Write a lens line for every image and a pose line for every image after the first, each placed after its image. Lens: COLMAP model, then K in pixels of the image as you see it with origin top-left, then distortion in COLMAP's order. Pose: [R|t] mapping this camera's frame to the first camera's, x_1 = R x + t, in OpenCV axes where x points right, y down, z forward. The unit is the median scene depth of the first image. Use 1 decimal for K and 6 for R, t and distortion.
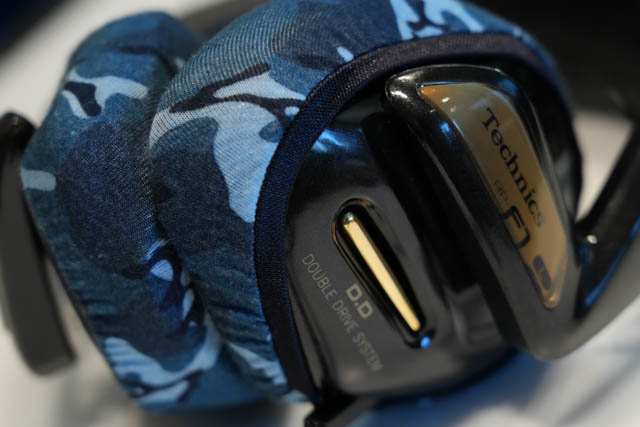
lens RADIAL K [[1609.4, 0, 320.0], [0, 1609.4, 213.5], [0, 0, 1]] dist [0.449240, 0.133546]
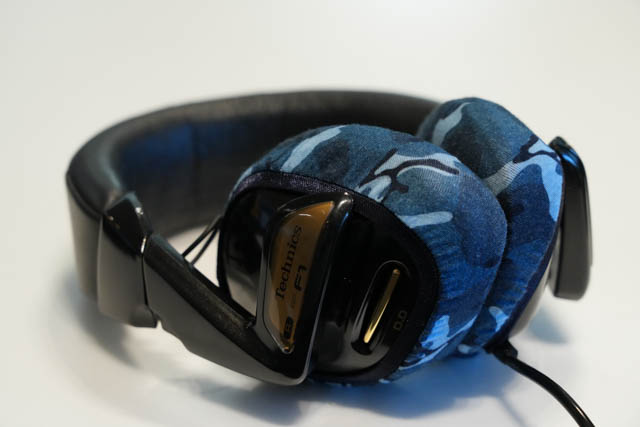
lens RADIAL K [[1609.4, 0, 320.0], [0, 1609.4, 213.5], [0, 0, 1]] dist [0.449240, 0.133546]
pose [[0.598239, -0.090294, 0.796214, -1.612985], [0.212065, 0.976044, -0.048648, 0.031112], [-0.772747, 0.197952, 0.603056, 0.120926]]
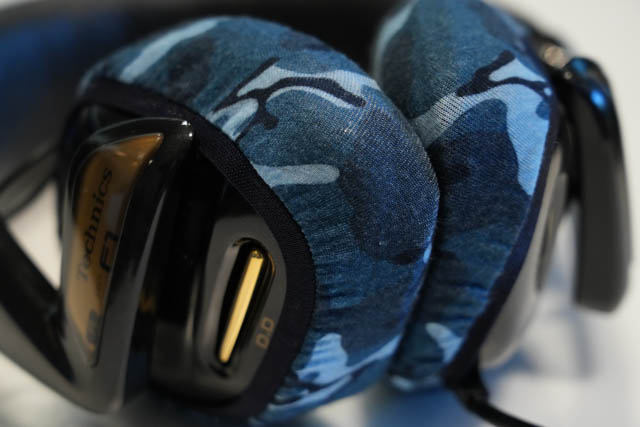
lens RADIAL K [[1609.4, 0, 320.0], [0, 1609.4, 213.5], [0, 0, 1]] dist [0.449240, 0.133546]
pose [[0.740014, -0.049595, 0.670761, -0.870213], [0.110908, 0.992624, -0.048966, 0.054666], [-0.663384, 0.110628, 0.740056, 0.292124]]
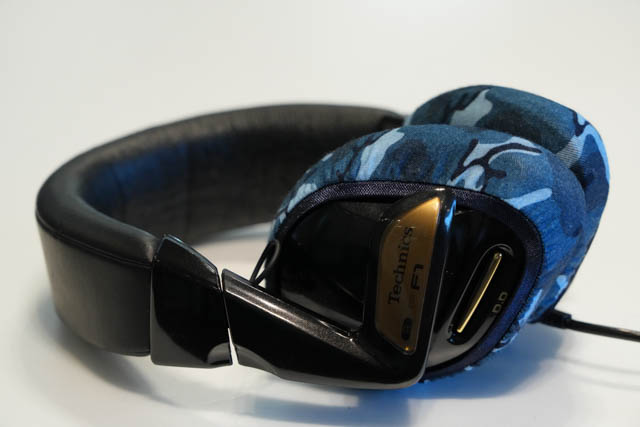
lens RADIAL K [[1609.4, 0, 320.0], [0, 1609.4, 213.5], [0, 0, 1]] dist [0.449240, 0.133546]
pose [[0.235240, -0.130675, 0.963113, -1.970383], [0.378957, 0.924828, 0.032920, -0.154390], [-0.895016, 0.357234, 0.267076, 0.800956]]
